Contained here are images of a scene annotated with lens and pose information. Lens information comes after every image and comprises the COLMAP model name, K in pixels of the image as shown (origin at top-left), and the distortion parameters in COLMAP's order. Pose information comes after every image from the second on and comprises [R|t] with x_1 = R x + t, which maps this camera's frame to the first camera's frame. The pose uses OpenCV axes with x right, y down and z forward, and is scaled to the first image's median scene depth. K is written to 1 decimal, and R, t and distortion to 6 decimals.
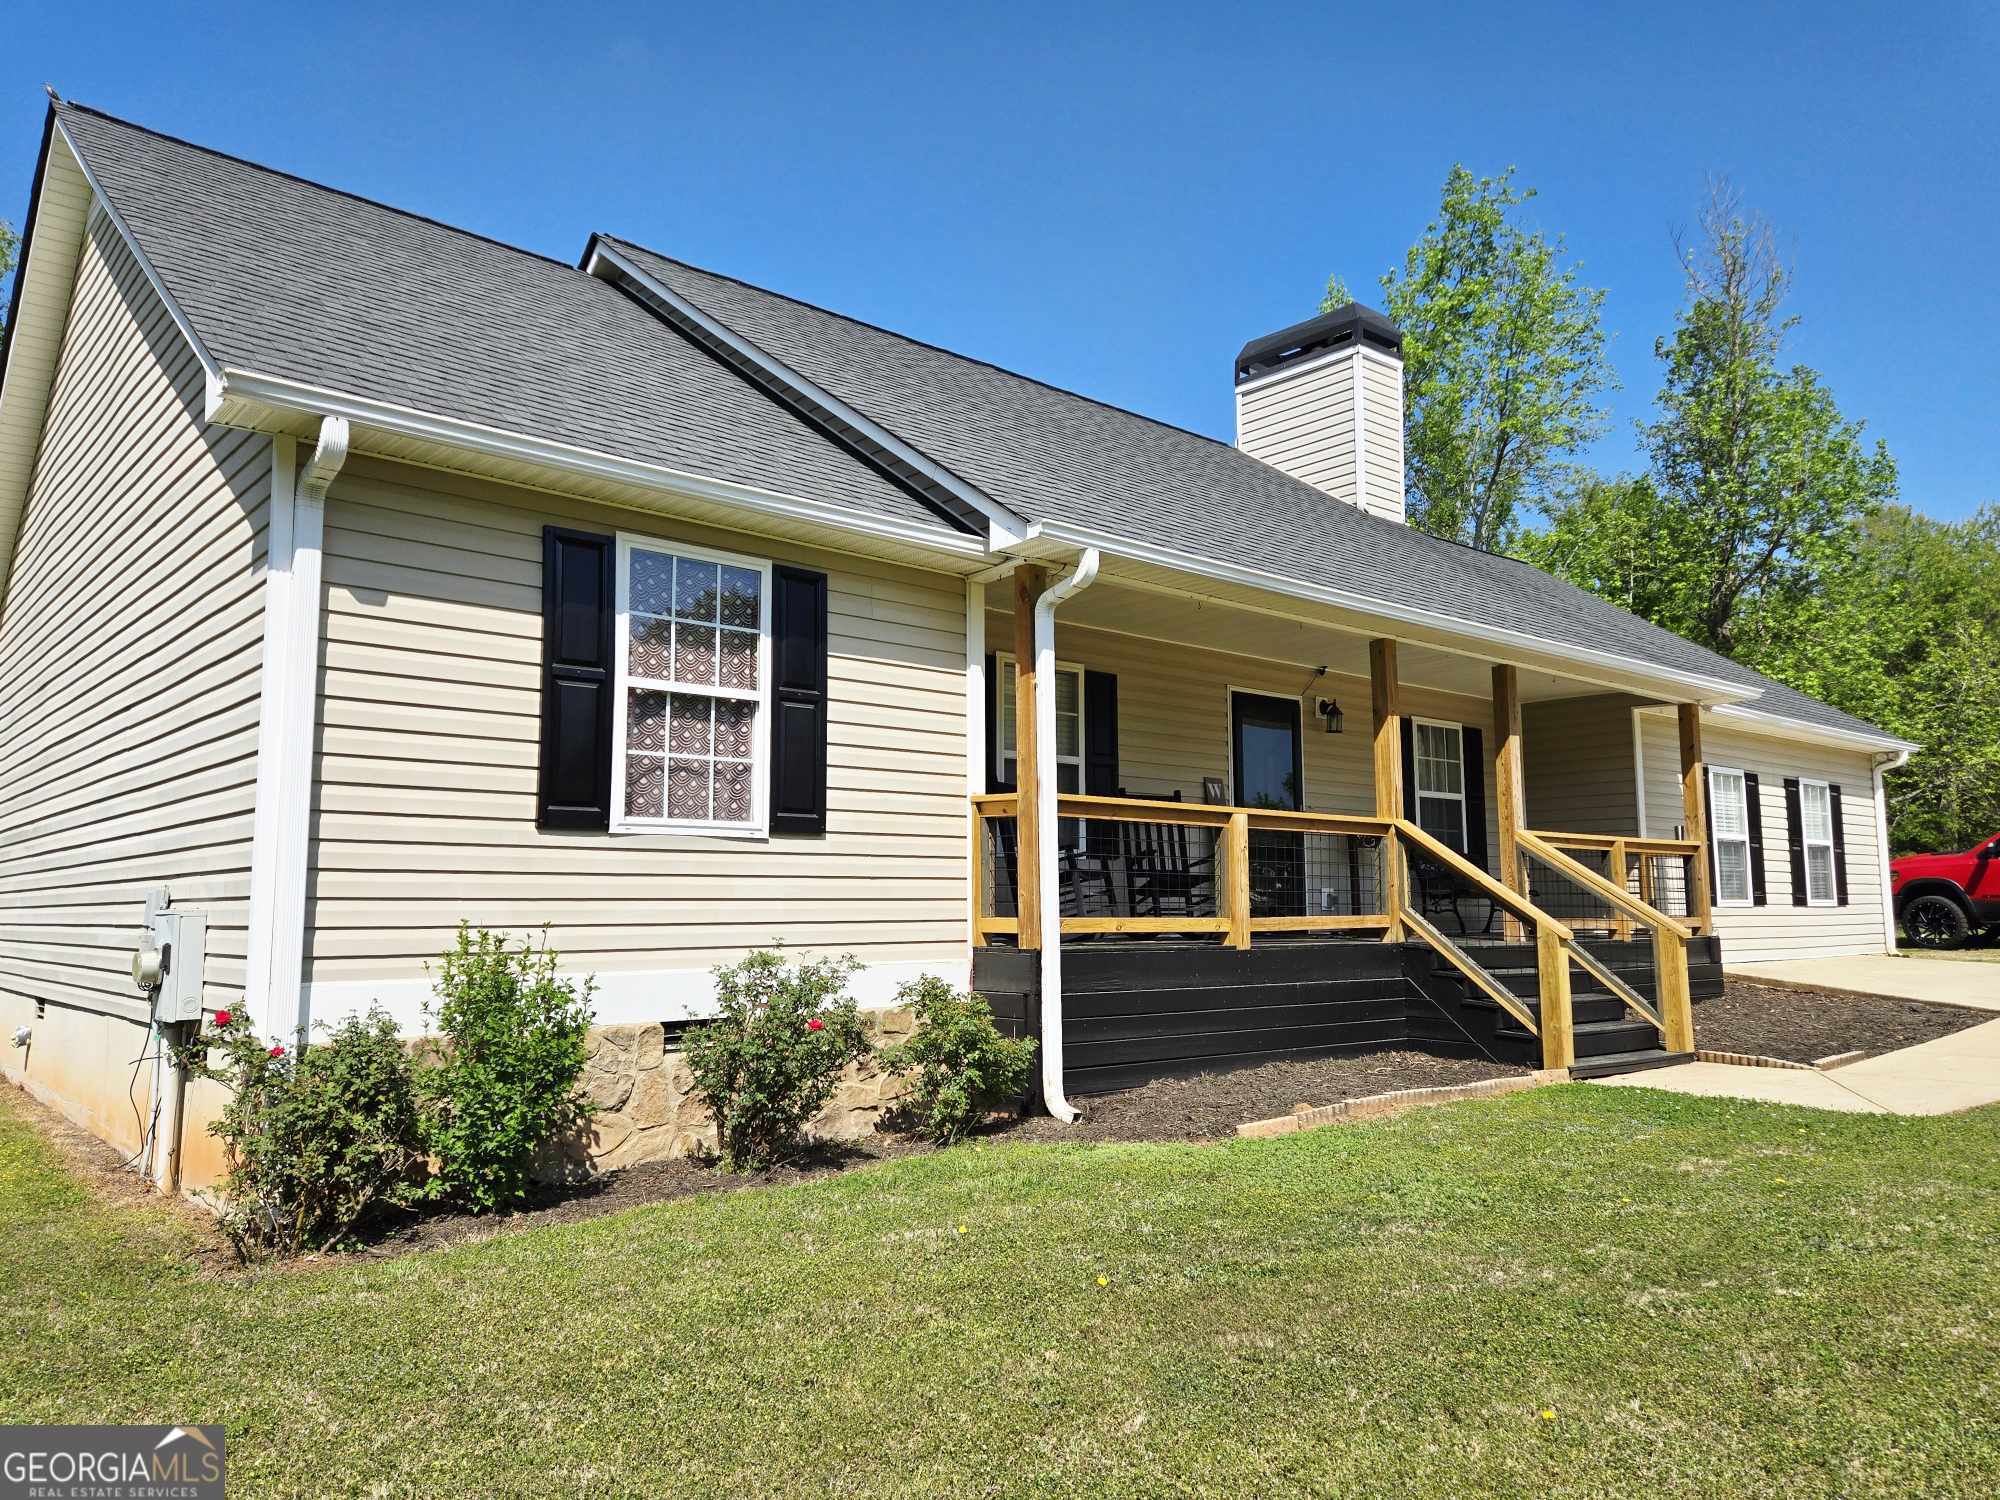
lens RADIAL K [[1432.8, 0, 1006.5], [0, 1432.8, 750.3], [0, 0, 1]] dist [0.038062, -0.018417]
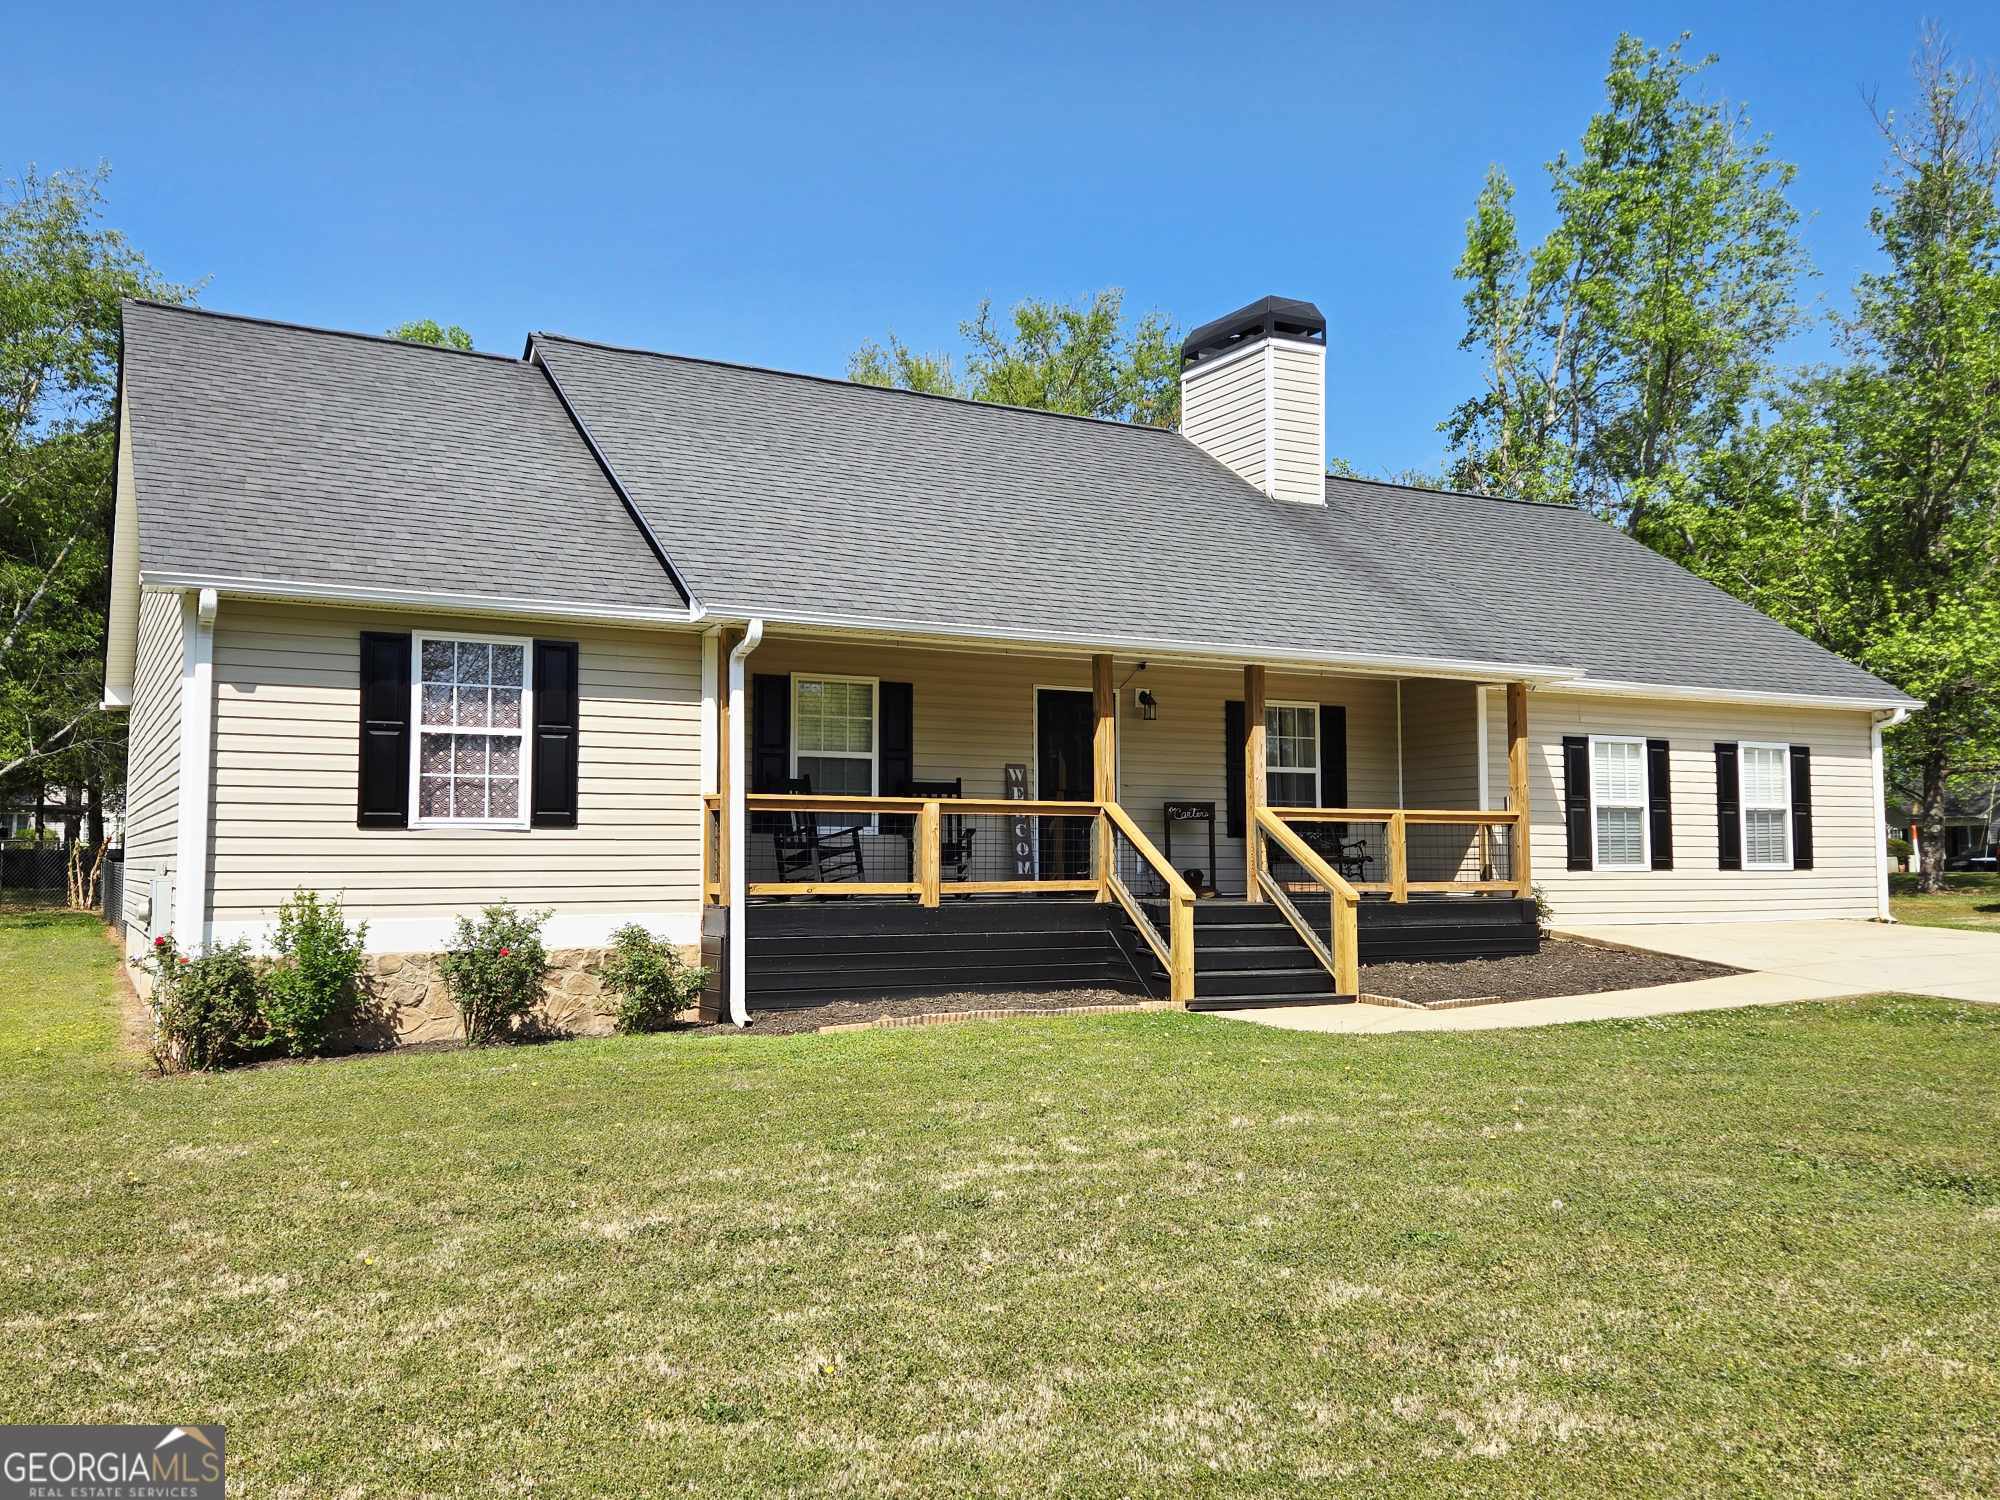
lens RADIAL K [[1716.2, 0, 994.7], [0, 1716.2, 745.4], [0, 0, 1]] dist [0.030730, 0.015086]
pose [[0.975506, -0.011848, -0.219655, 0.632140], [0.021742, 0.998852, 0.042681, -0.082219], [0.218897, -0.046411, 0.974644, -0.560695]]
